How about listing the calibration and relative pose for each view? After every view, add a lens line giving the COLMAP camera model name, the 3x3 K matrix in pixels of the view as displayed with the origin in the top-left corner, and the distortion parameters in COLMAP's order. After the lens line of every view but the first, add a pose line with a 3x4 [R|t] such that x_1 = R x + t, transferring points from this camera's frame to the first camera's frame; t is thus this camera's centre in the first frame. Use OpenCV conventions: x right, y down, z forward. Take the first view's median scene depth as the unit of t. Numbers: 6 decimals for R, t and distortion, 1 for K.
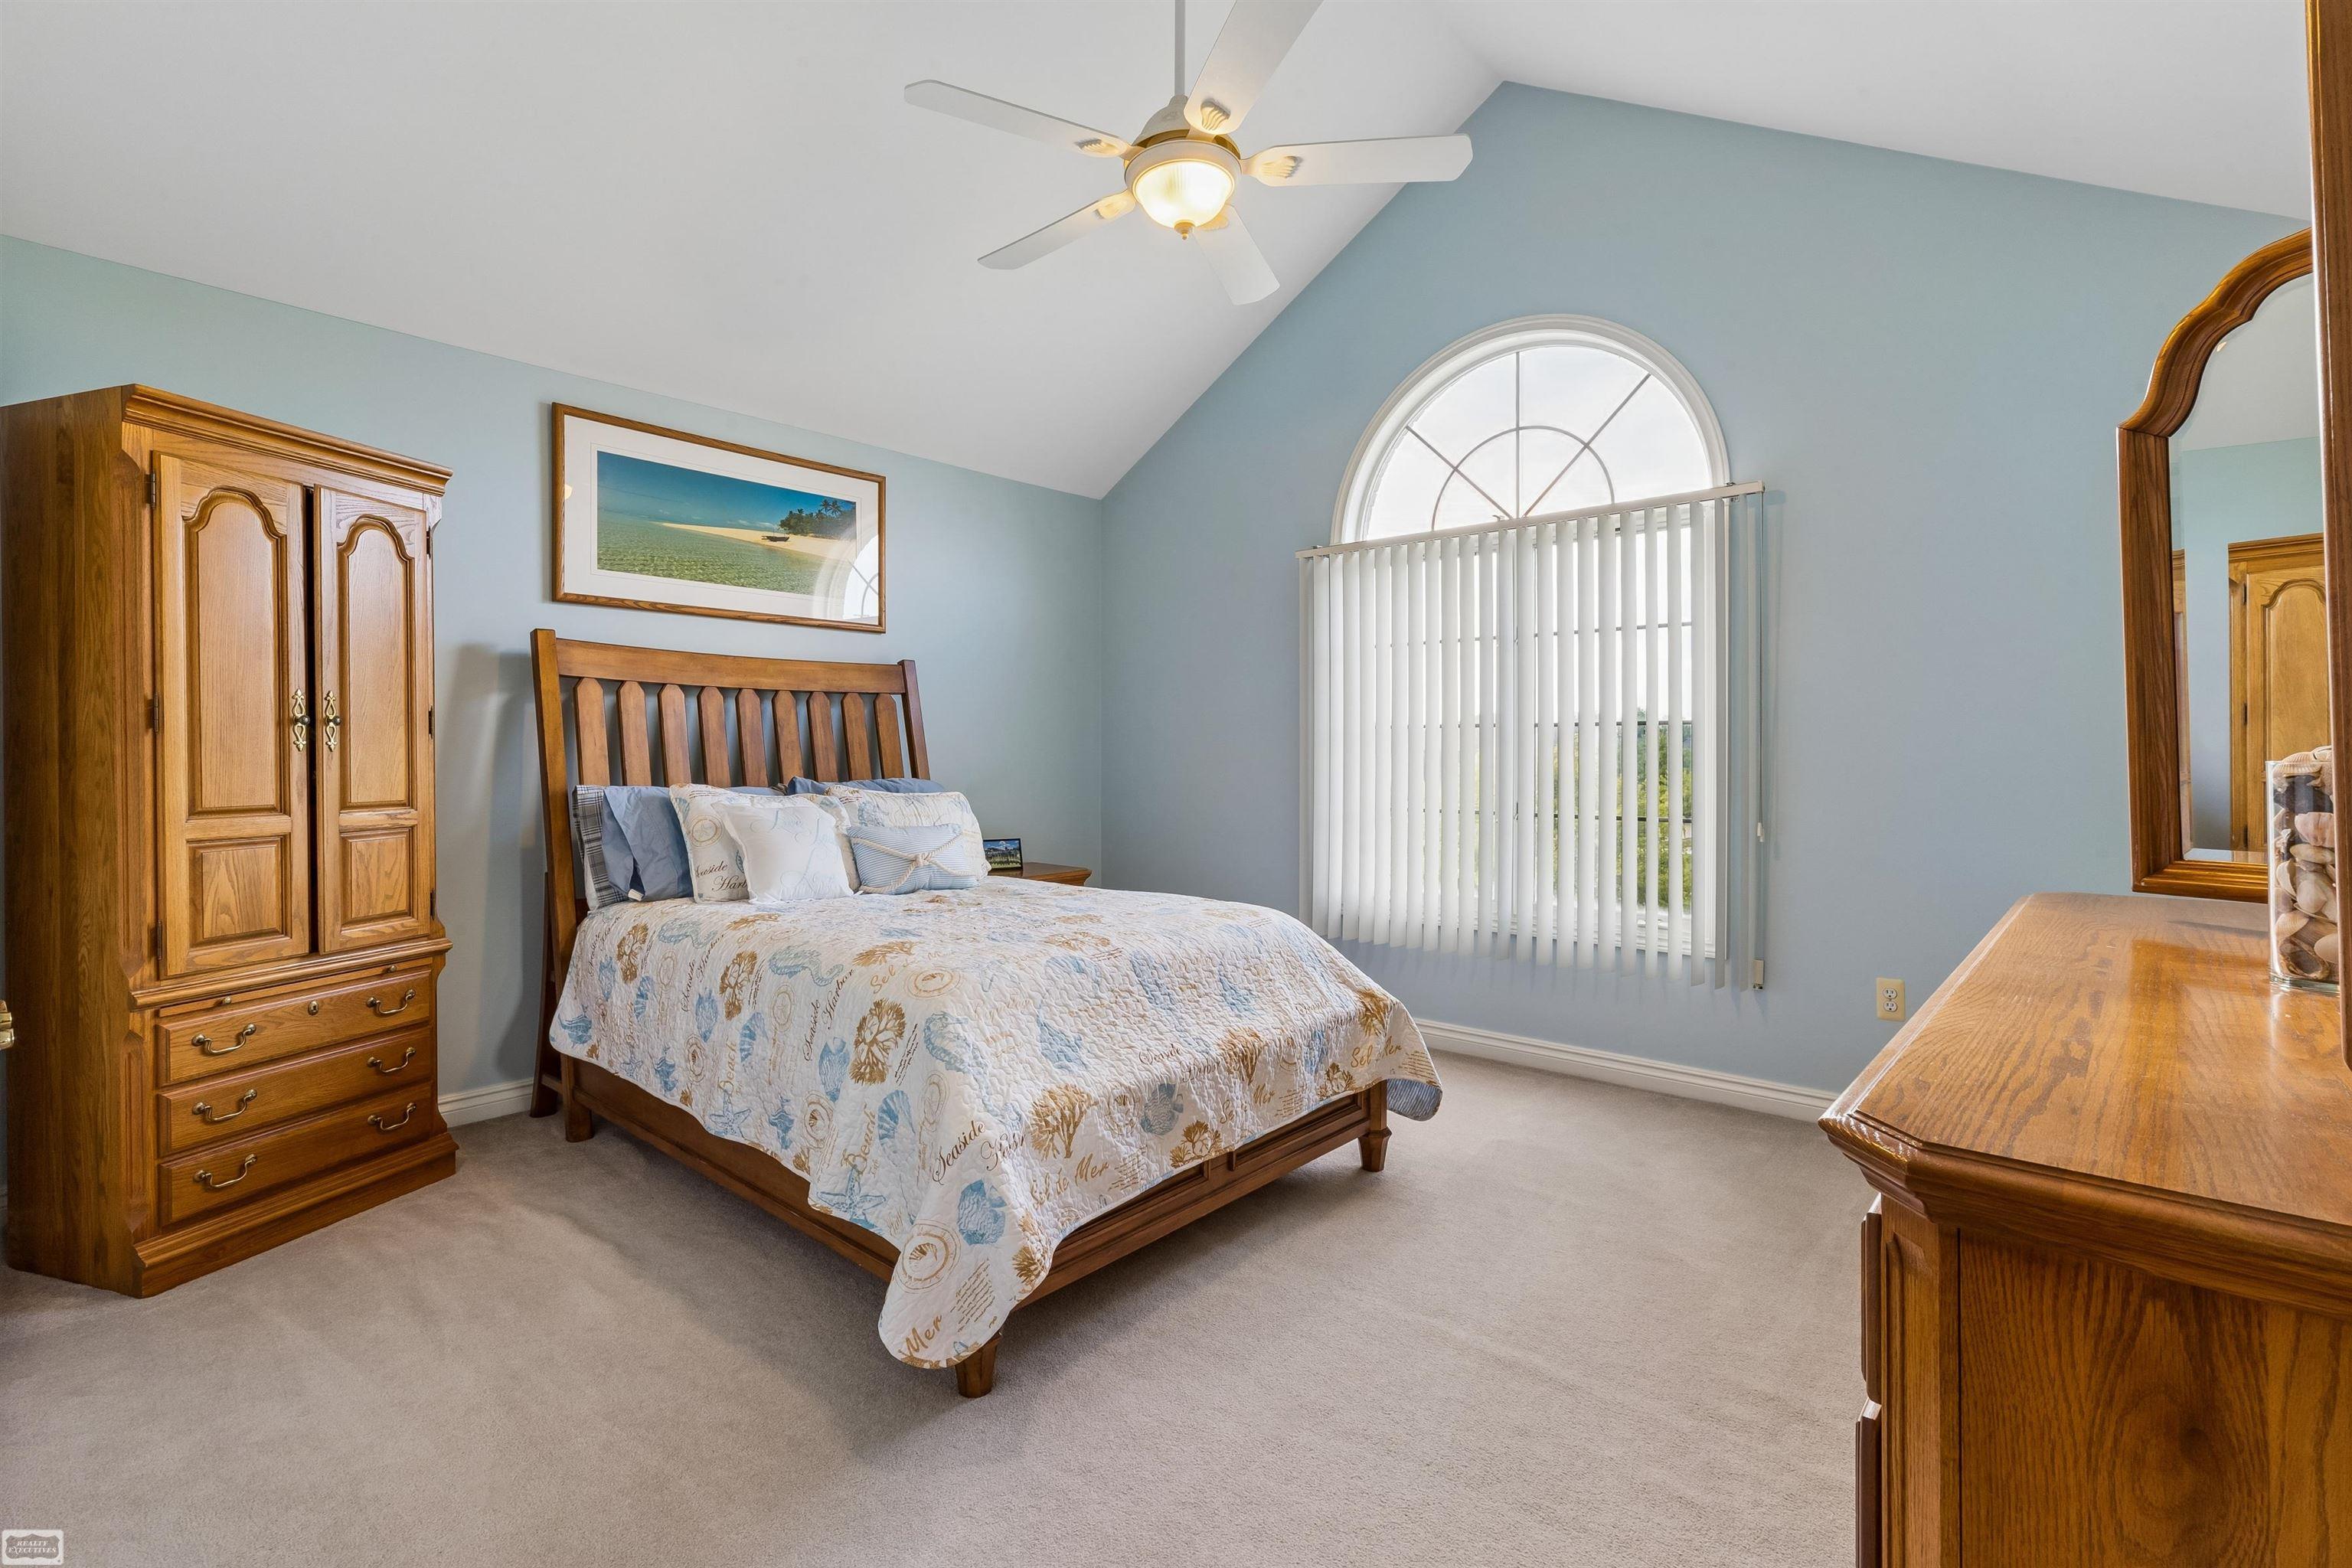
lens RADIAL K [[1067.9, 0, 1163.0], [0, 1067.9, 765.1], [0, 0, 1]] dist [-0.011457, 0.001065]
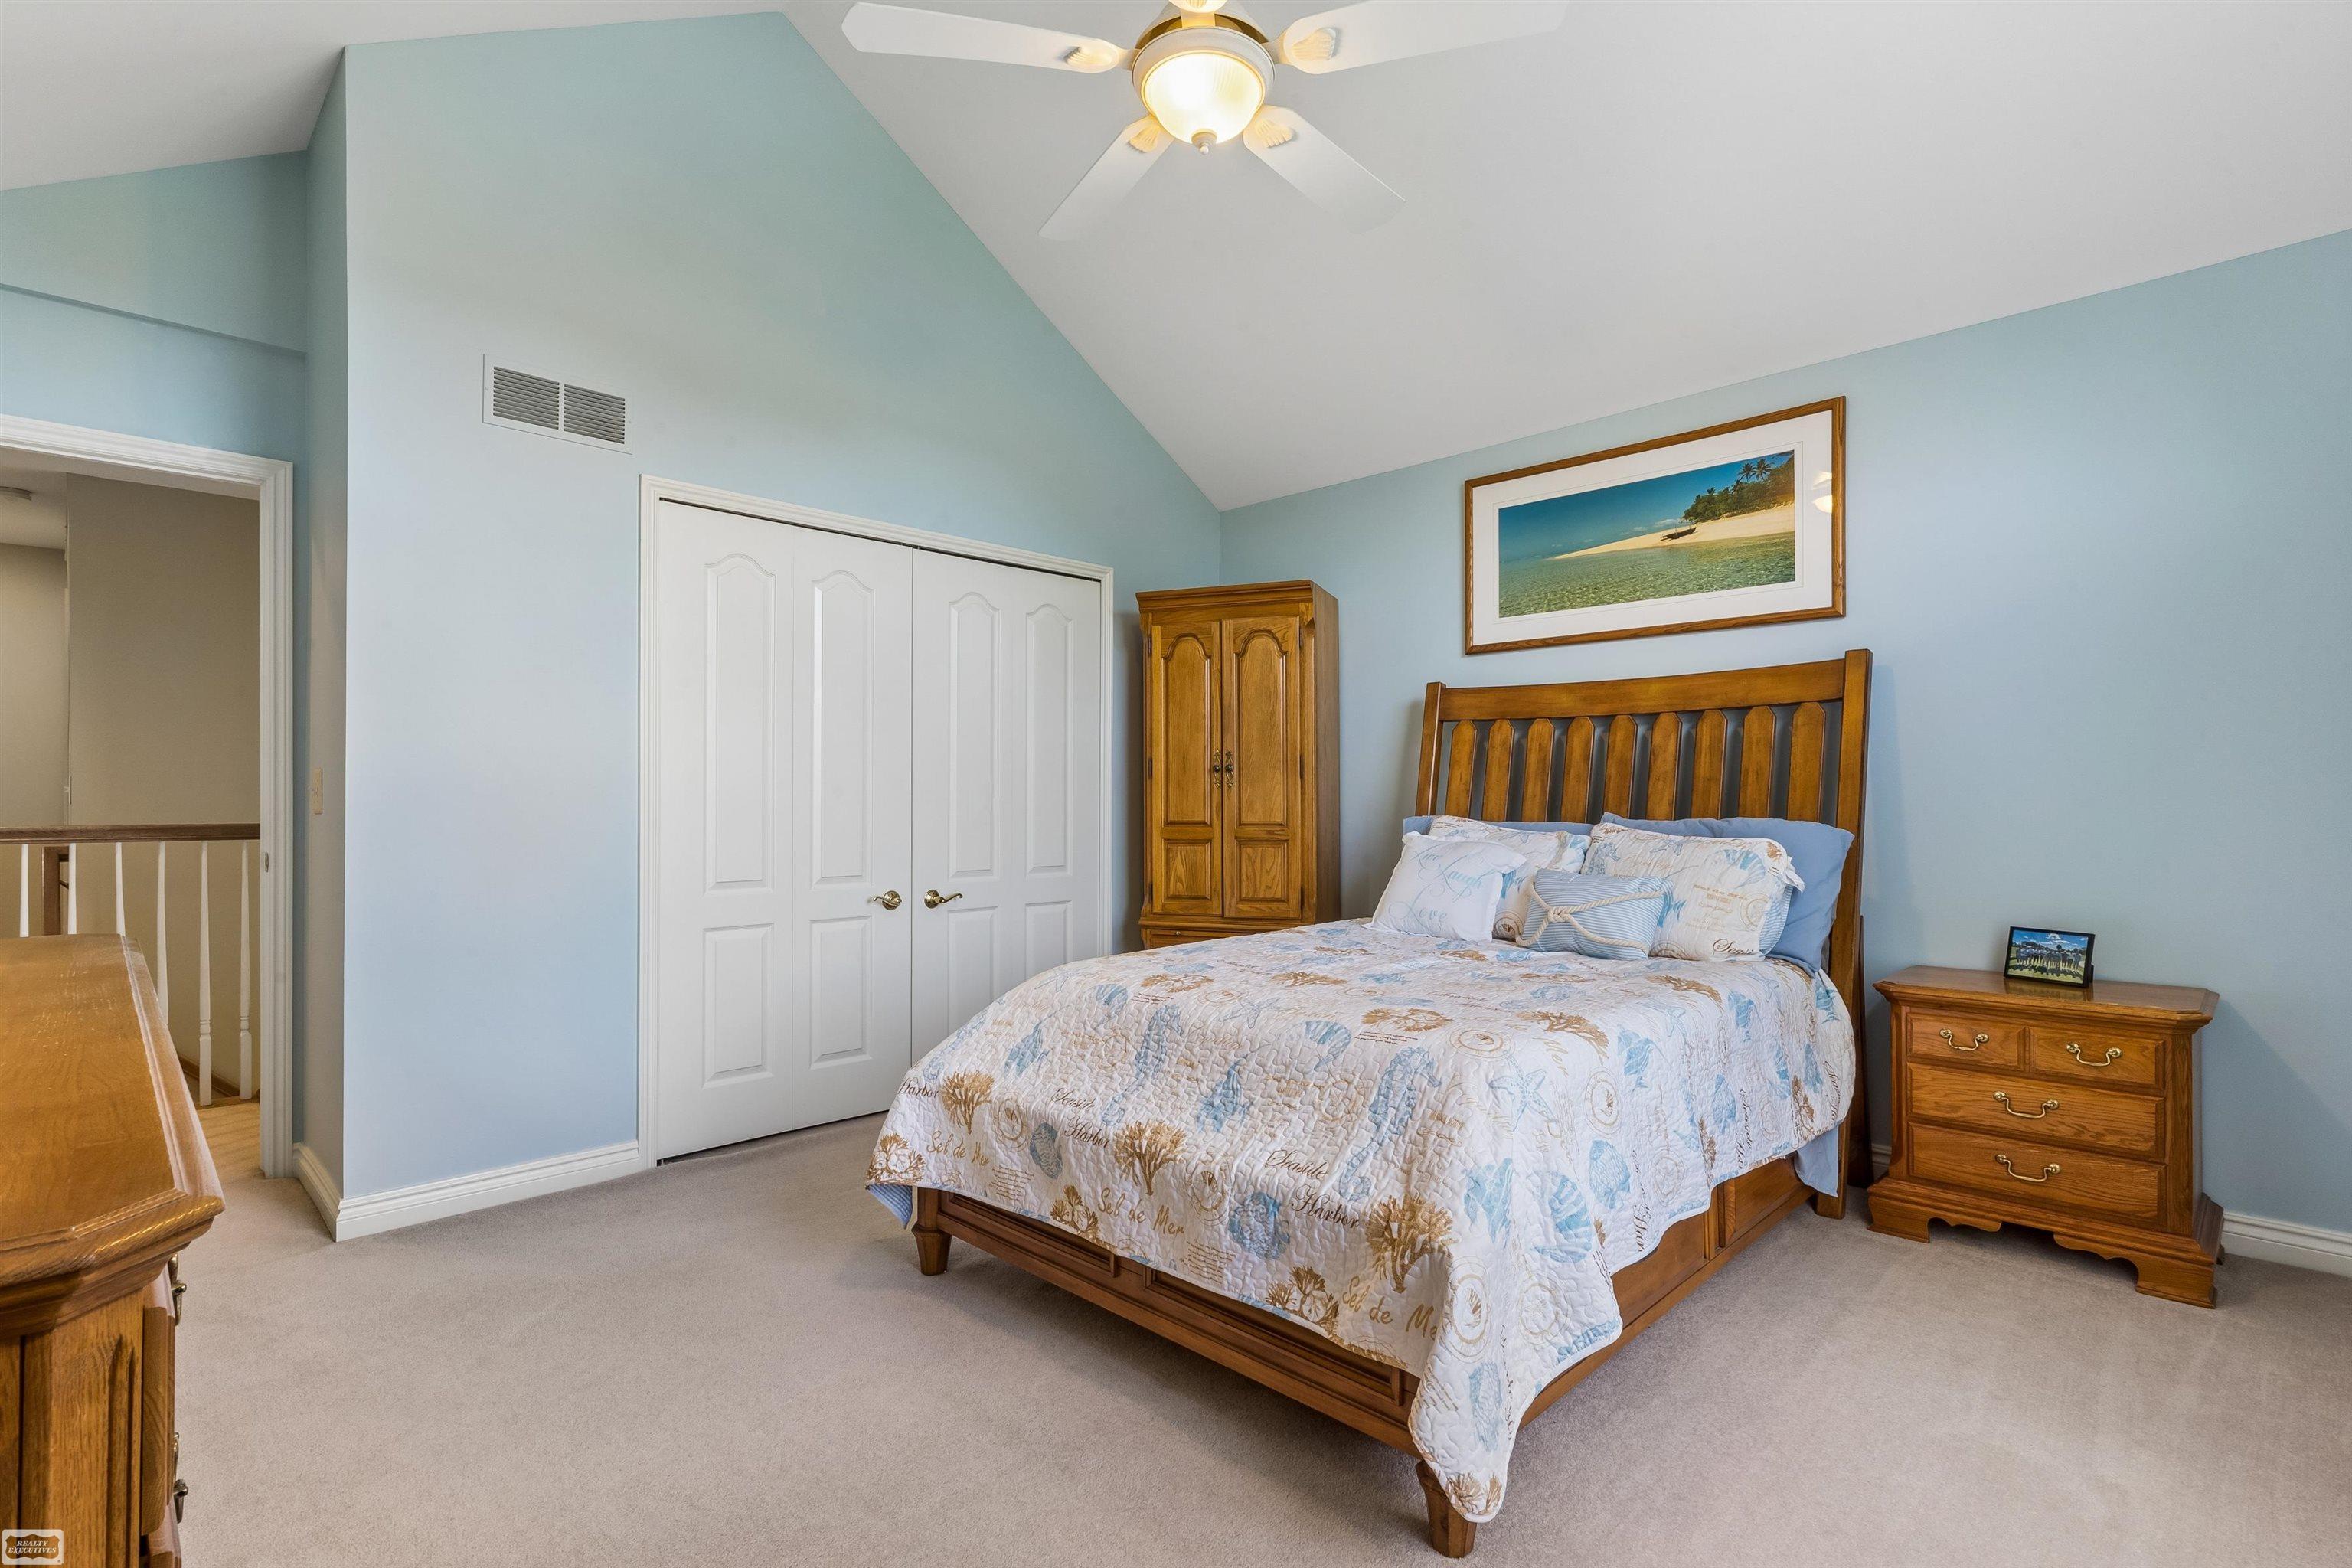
lens RADIAL K [[1137.9, 0, 1163.9], [0, 1137.9, 795.0], [0, 0, 1]] dist [-0.012400, 0.000157]
pose [[-0.064864, -0.000683, -0.997894, 0.663160], [-0.006101, 0.999981, -0.000288, -0.001146], [0.997875, 0.006070, -0.064867, 0.755426]]
